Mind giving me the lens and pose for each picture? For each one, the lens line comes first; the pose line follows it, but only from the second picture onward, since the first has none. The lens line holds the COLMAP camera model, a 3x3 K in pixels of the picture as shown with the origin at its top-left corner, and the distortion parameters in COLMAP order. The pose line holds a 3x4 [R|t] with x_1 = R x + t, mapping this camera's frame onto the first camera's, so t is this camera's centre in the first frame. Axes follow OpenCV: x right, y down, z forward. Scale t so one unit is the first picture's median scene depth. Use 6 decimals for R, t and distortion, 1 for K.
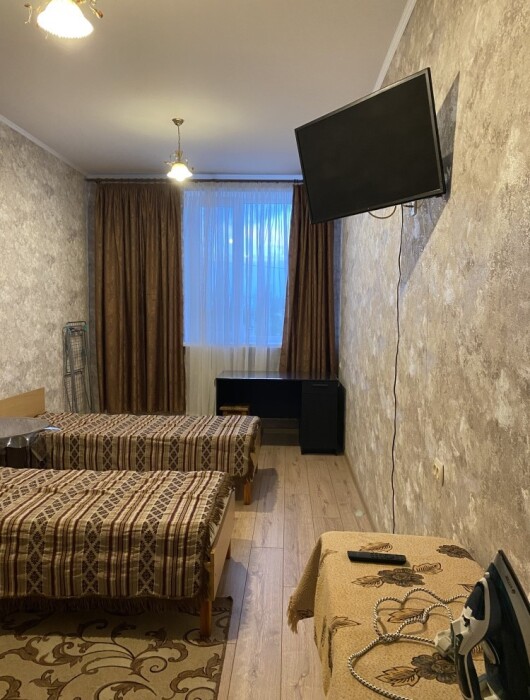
lens RADIAL K [[532.6, 0, 264.8], [0, 532.6, 352.7], [0, 0, 1]] dist [0.067736, -0.002799]
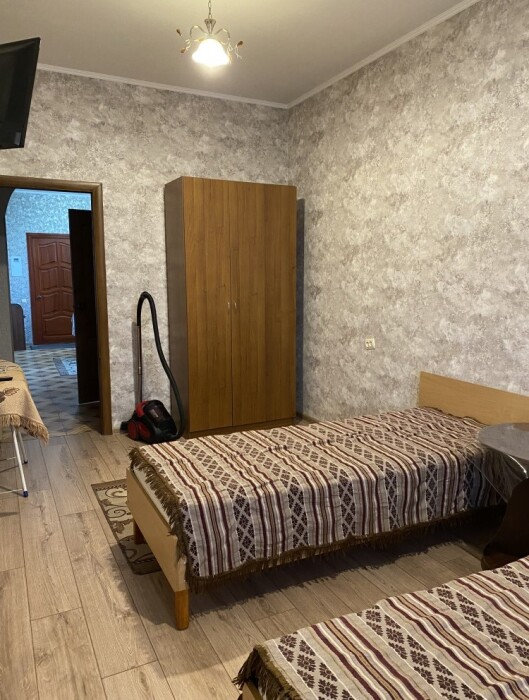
lens RADIAL K [[532.6, 0, 265.3], [0, 532.6, 350.3], [0, 0, 1]] dist [0.067736, -0.002799]
pose [[-0.872152, 0.041232, -0.487494, 0.183482], [-0.058682, 0.980432, 0.187909, -0.114095], [0.485703, 0.192492, -0.852666, 1.825182]]
